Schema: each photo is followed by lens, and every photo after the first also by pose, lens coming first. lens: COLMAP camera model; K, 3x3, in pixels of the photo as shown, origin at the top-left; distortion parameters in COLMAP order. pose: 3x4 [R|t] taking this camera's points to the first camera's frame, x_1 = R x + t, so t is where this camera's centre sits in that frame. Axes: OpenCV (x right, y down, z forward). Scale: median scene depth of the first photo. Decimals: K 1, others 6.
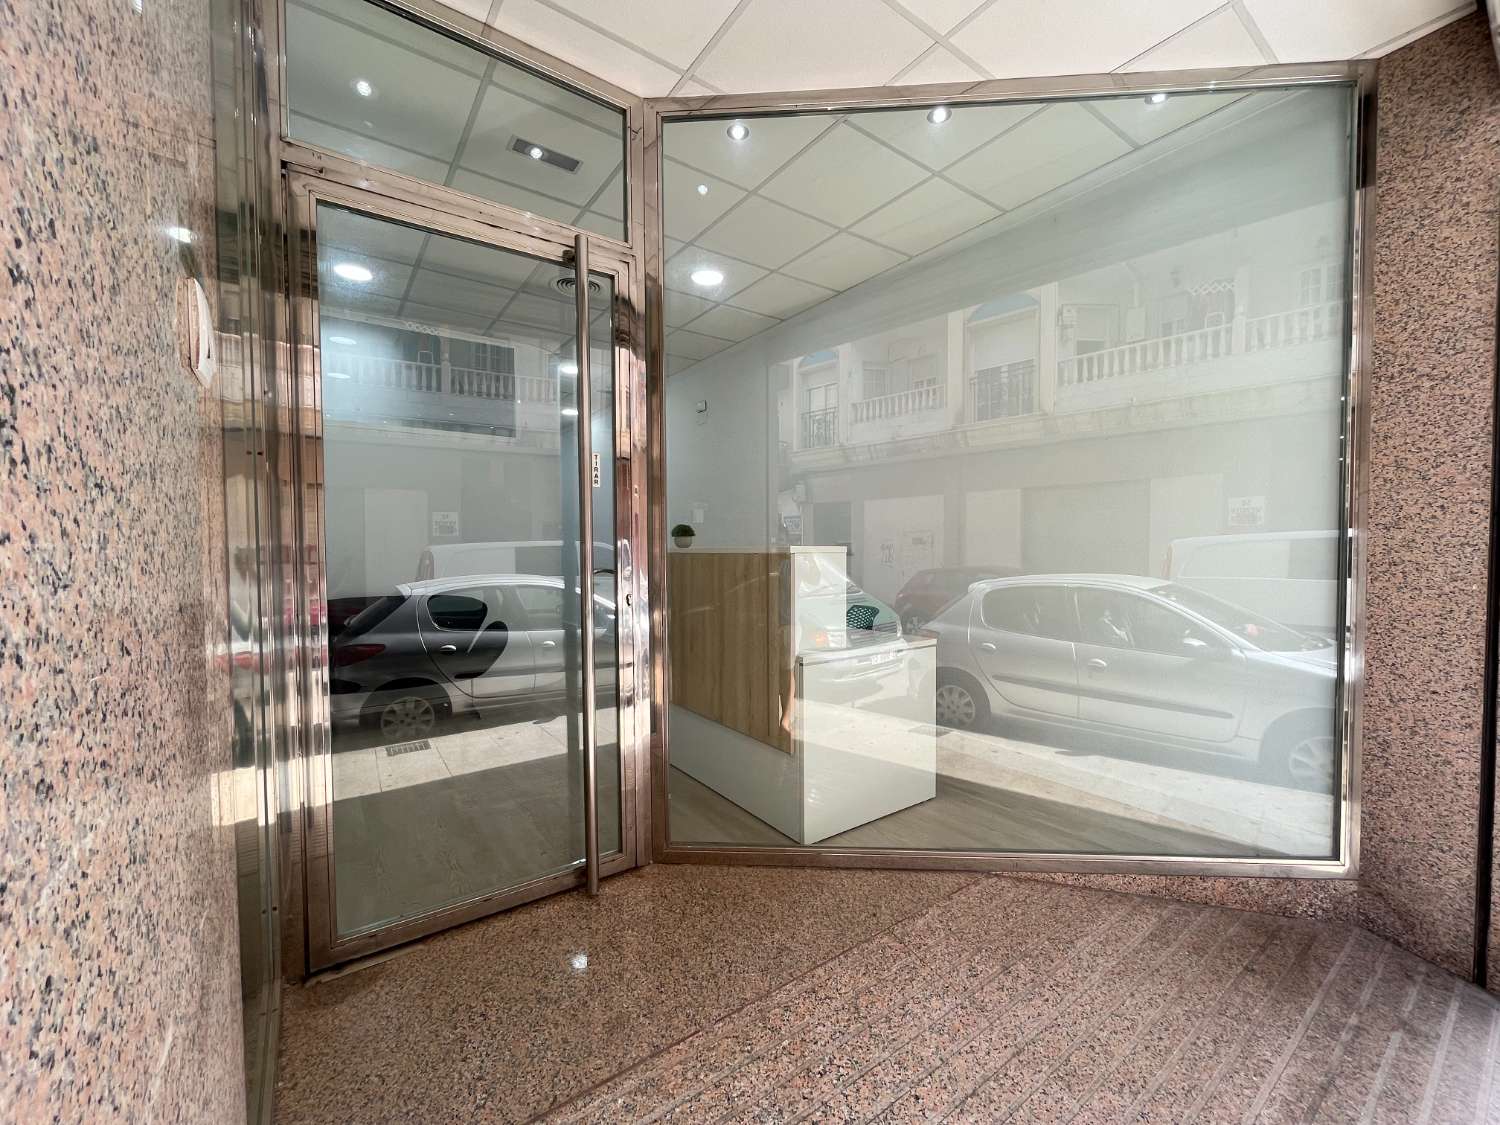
lens RADIAL K [[605.9, 0, 750.8], [0, 605.9, 563.7], [0, 0, 1]] dist [-0.001304, 0.000793]
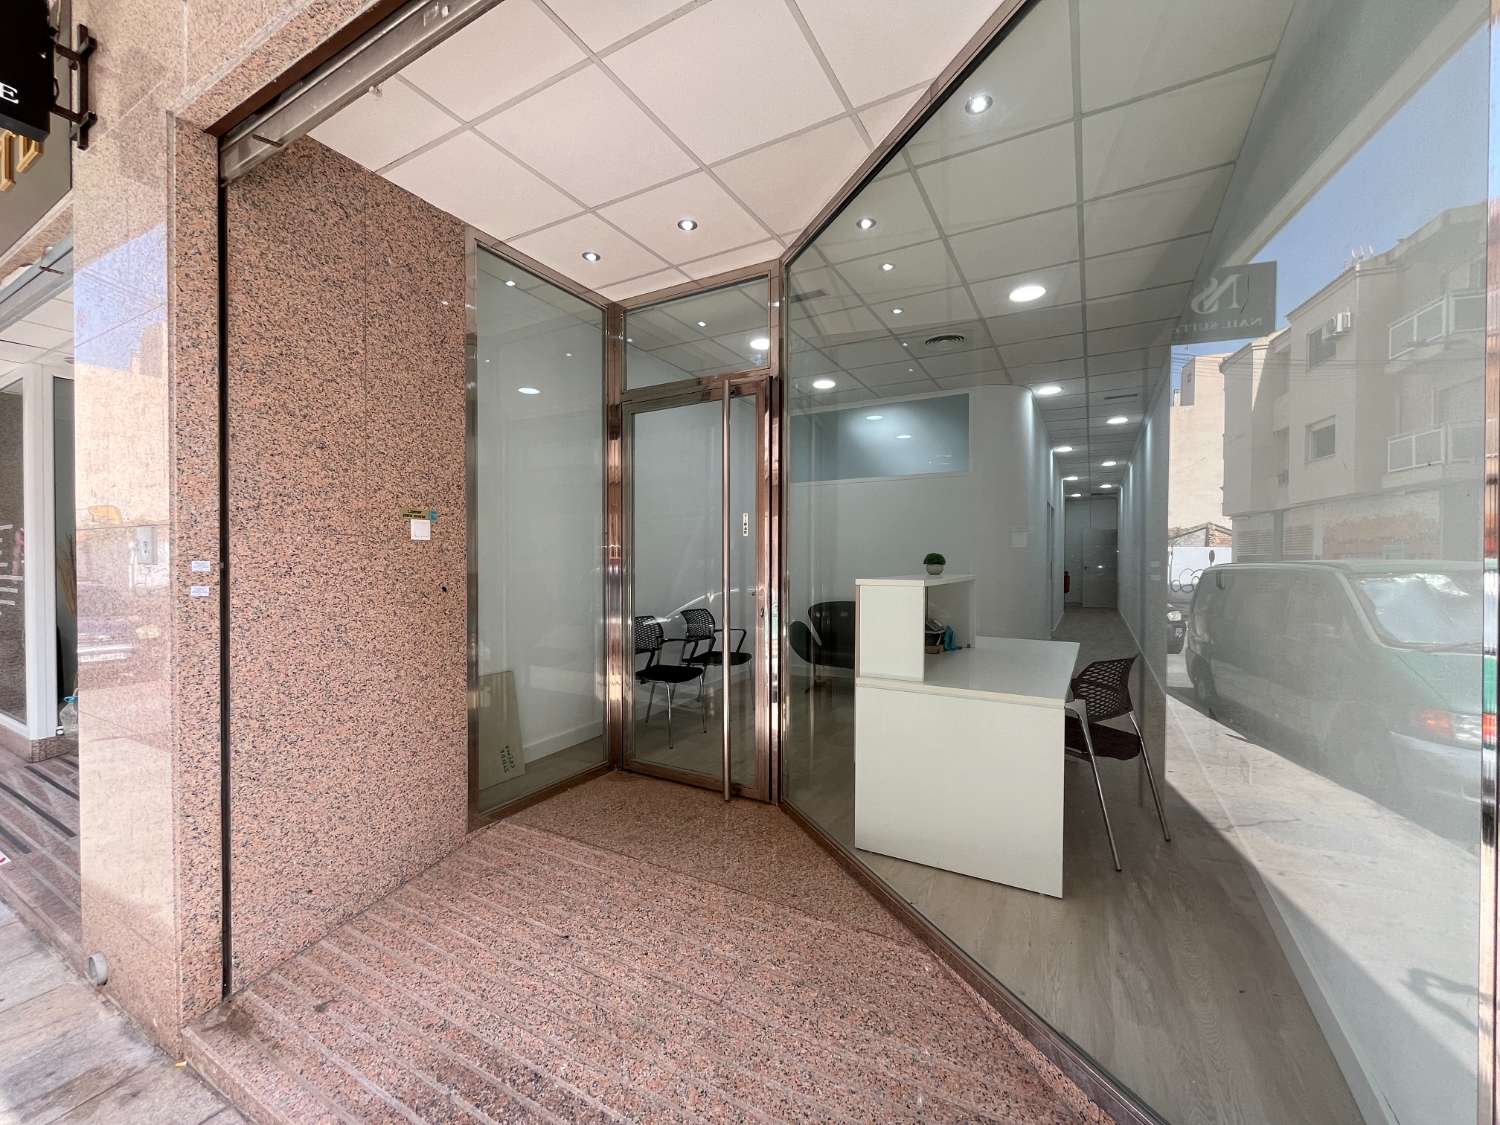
lens RADIAL K [[605.9, 0, 755.4], [0, 605.9, 559.7], [0, 0, 1]] dist [-0.001304, 0.000793]
pose [[0.423125, 0.008321, -0.906033, 1.138231], [-0.021714, 0.999764, -0.000959, -0.066932], [0.905811, 0.020080, 0.423206, 0.384731]]
